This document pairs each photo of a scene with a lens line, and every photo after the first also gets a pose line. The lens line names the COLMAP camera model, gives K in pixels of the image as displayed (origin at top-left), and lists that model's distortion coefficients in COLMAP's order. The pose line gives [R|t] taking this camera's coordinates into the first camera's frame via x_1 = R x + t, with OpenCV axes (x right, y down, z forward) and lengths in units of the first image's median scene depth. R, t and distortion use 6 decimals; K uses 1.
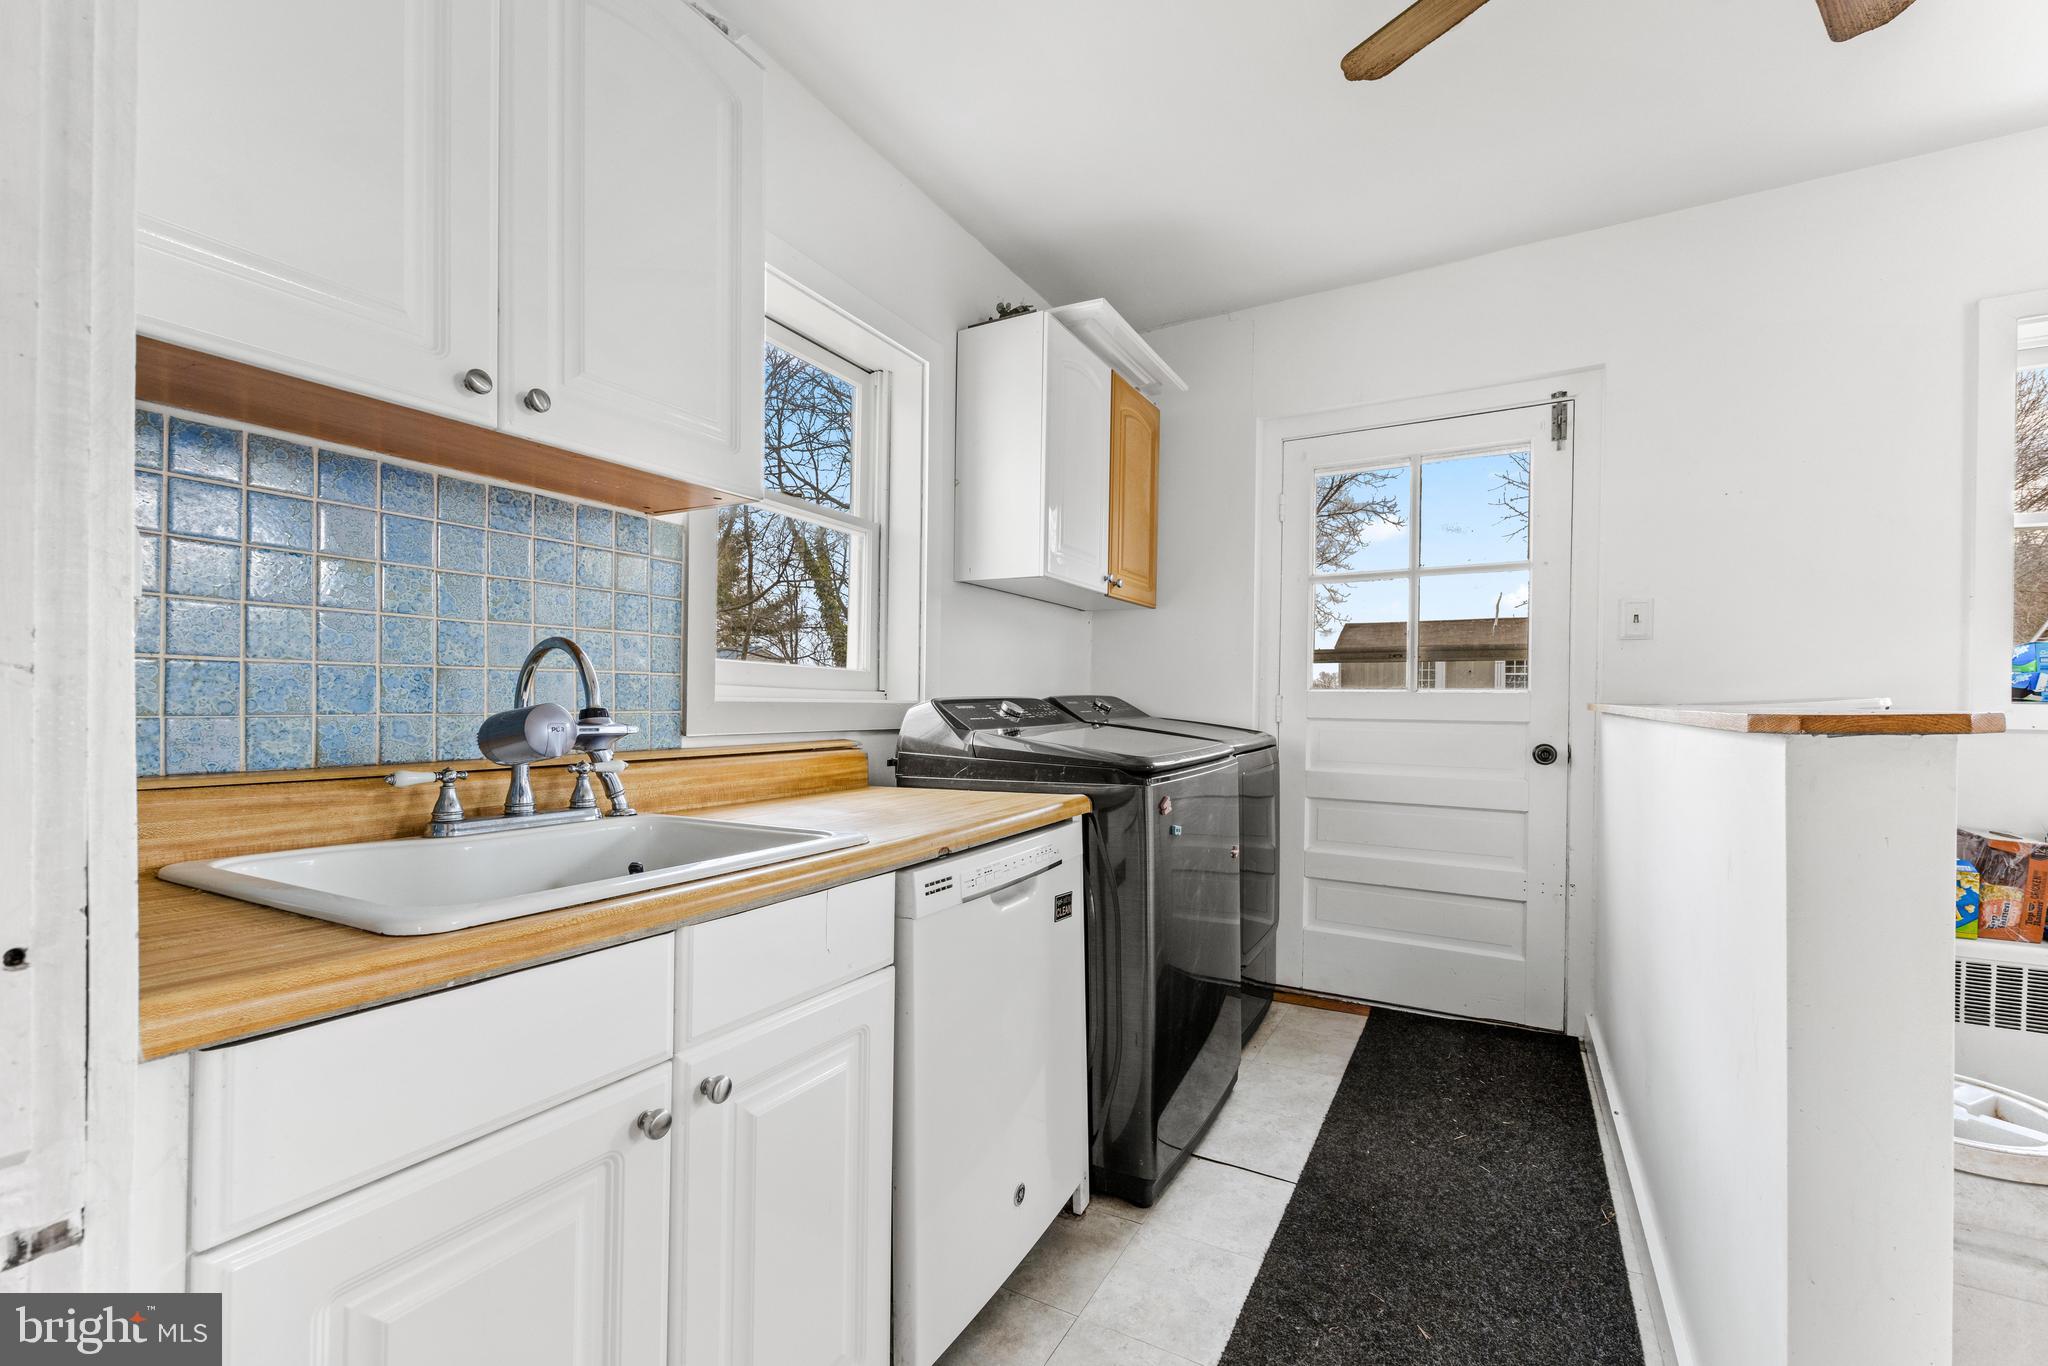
lens RADIAL K [[829.0, 0, 1056.8], [0, 829.0, 709.7], [0, 0, 1]] dist [-0.003529, 0.000971]
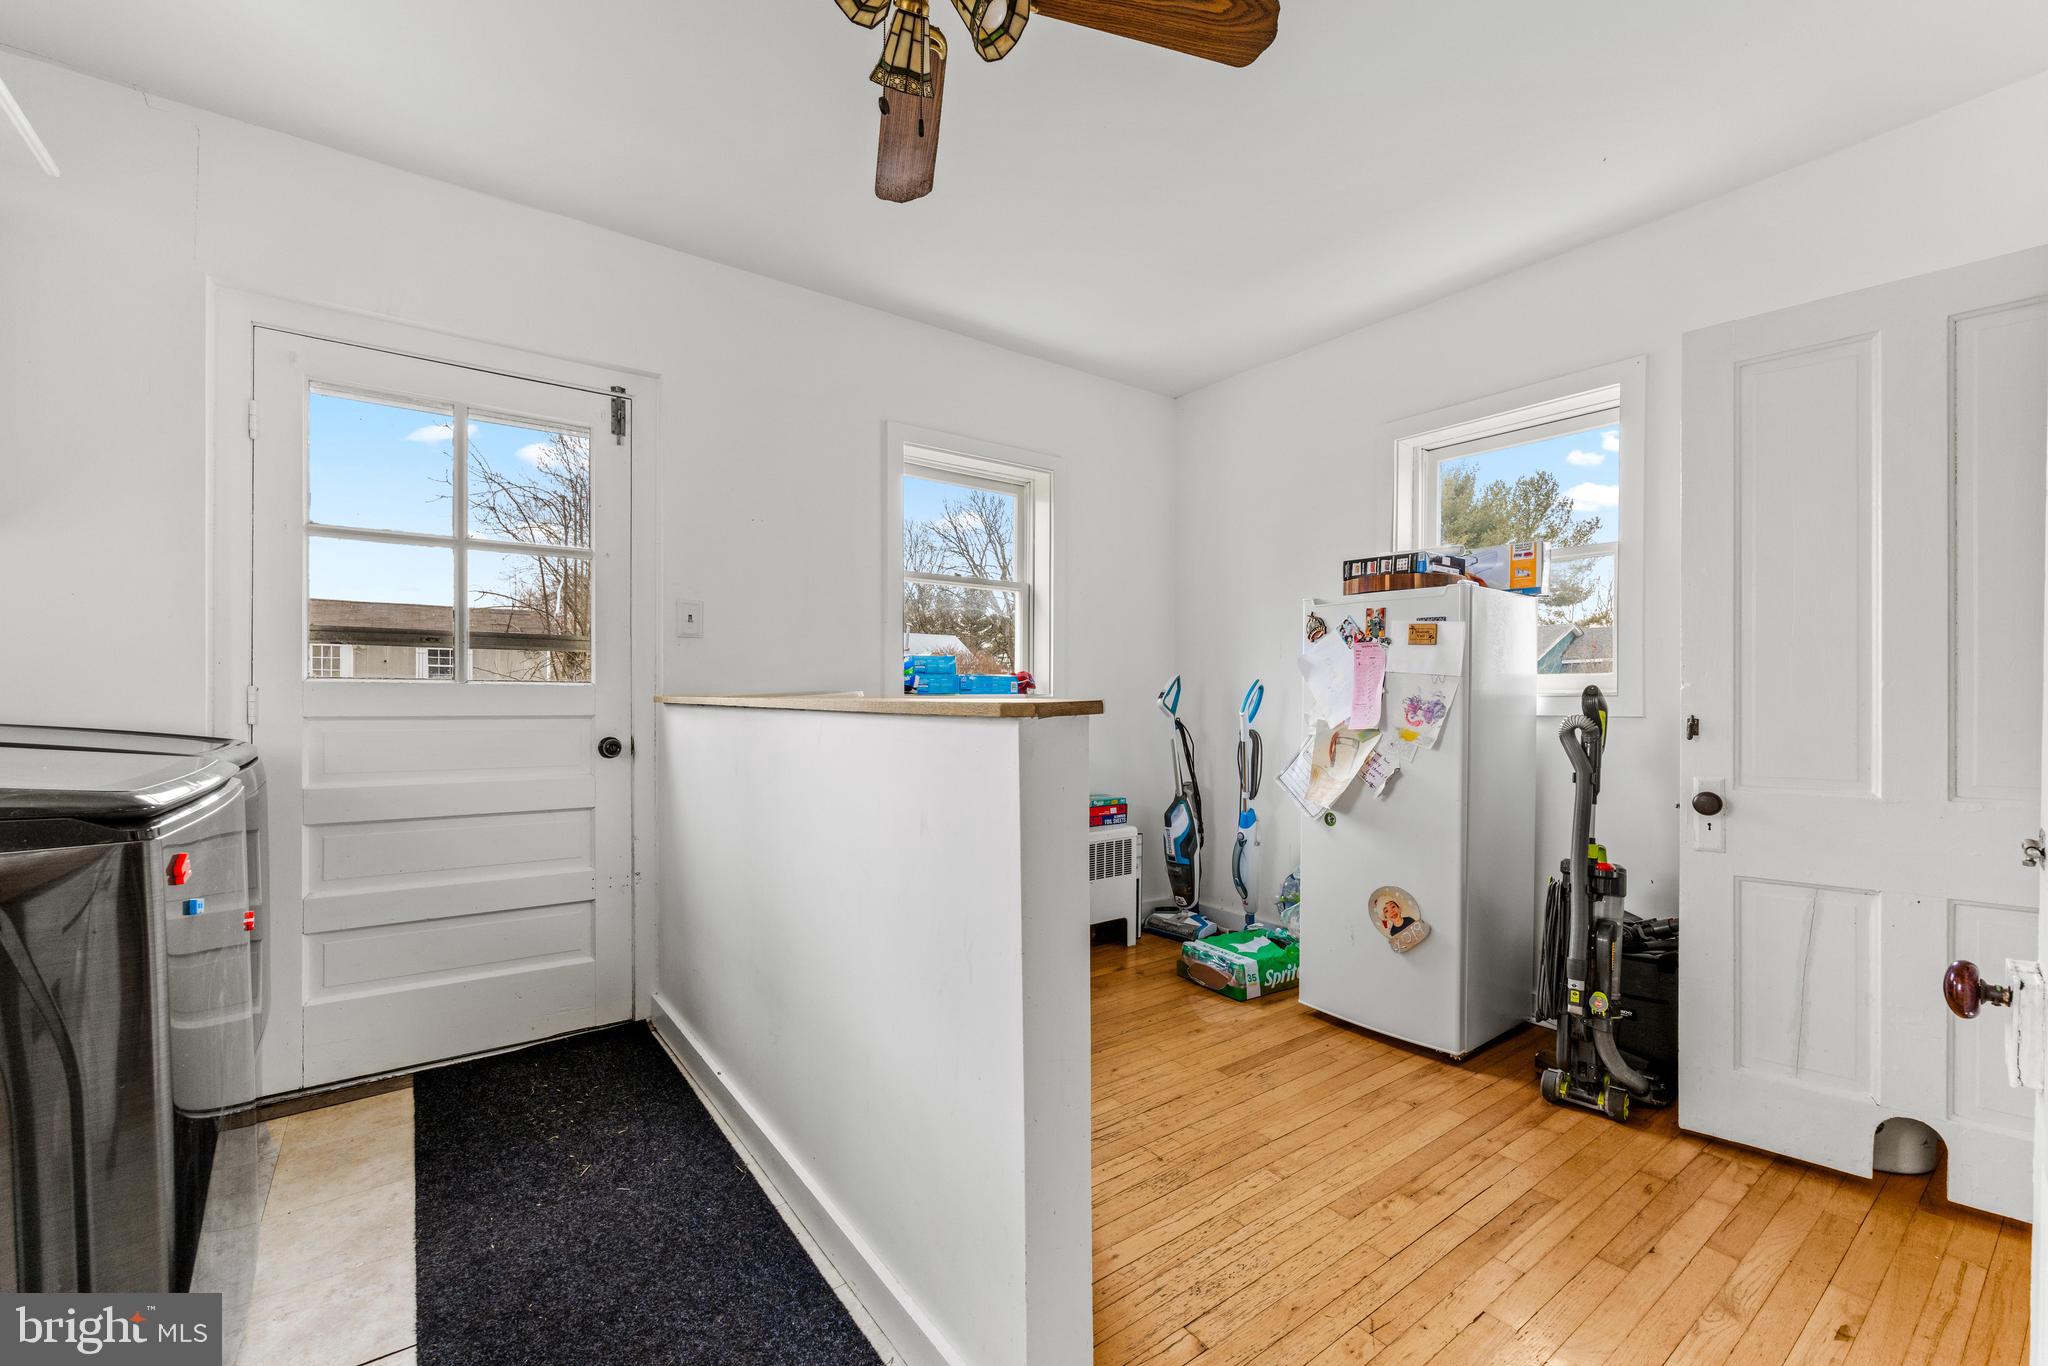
lens RADIAL K [[829.0, 0, 1009.6], [0, 829.0, 703.5], [0, 0, 1]] dist [-0.003529, 0.000971]
pose [[0.430679, -0.011024, 0.902438, -0.102099], [0.010552, 0.999919, 0.007180, -0.001027], [-0.902444, 0.006430, 0.430760, 0.140892]]
